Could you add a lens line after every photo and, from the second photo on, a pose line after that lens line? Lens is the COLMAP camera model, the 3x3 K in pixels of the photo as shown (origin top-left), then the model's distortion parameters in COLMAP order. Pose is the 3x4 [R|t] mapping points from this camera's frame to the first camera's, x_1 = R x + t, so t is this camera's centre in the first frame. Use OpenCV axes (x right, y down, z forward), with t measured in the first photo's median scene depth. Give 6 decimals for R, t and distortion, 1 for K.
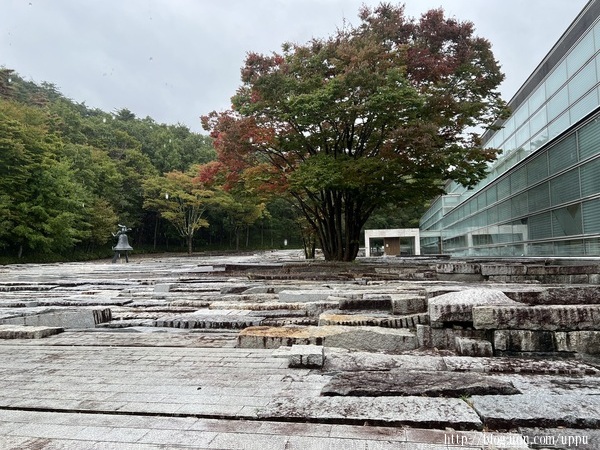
lens RADIAL K [[449.6, 0, 298.2], [0, 449.6, 224.7], [0, 0, 1]] dist [0.048760, -0.048506]
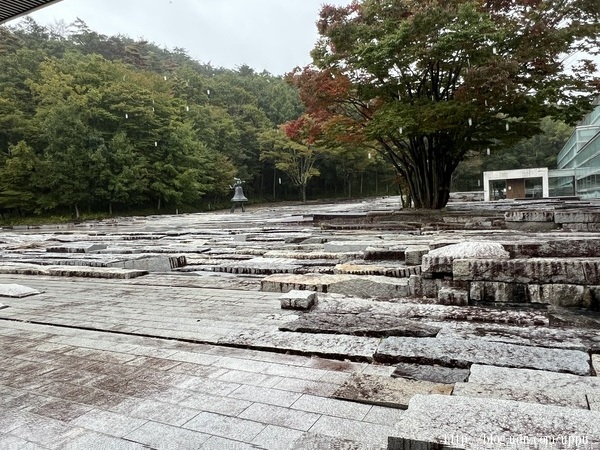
lens RADIAL K [[453.0, 0, 295.9], [0, 453.0, 220.5], [0, 0, 1]] dist [0.000888, -0.004767]
pose [[0.959786, -0.013918, -0.280388, 0.115185], [0.044987, 0.993488, 0.104679, -0.012092], [0.277105, -0.113084, 0.954162, -0.033098]]
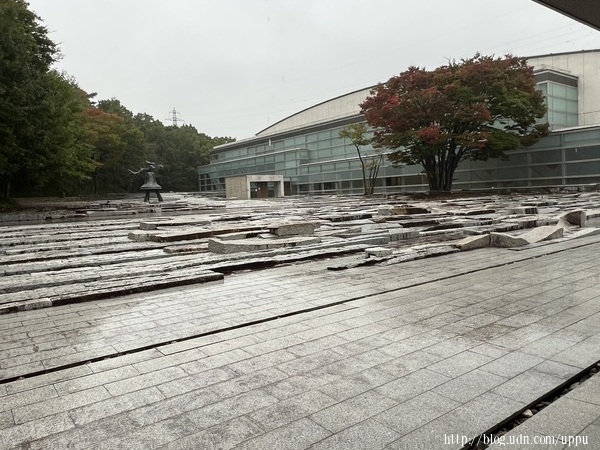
lens RADIAL K [[453.0, 0, 299.8], [0, 453.0, 224.8], [0, 0, 1]] dist [0.000888, -0.004767]
pose [[0.672259, -0.059673, 0.737907, -1.896599], [-0.018216, 0.995111, 0.097068, 0.074477], [-0.740092, -0.078696, 0.667886, 0.385450]]
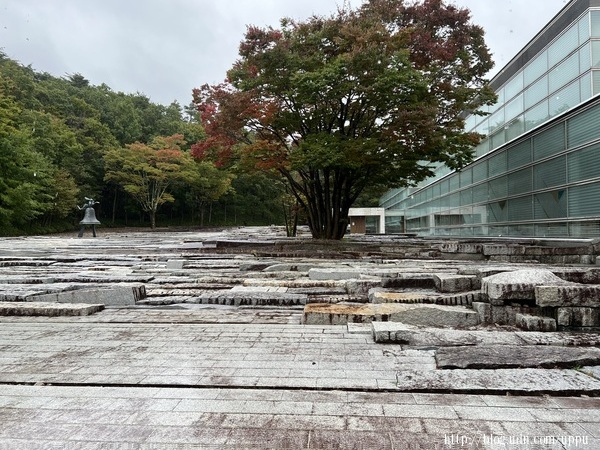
lens RADIAL K [[449.6, 0, 296.8], [0, 449.6, 220.5], [0, 0, 1]] dist [0.048760, -0.048506]
pose [[0.994747, 0.017390, 0.100878, -0.102888], [-0.021681, 0.998899, 0.041598, -0.002499], [-0.100044, -0.043566, 0.994029, -0.003897]]
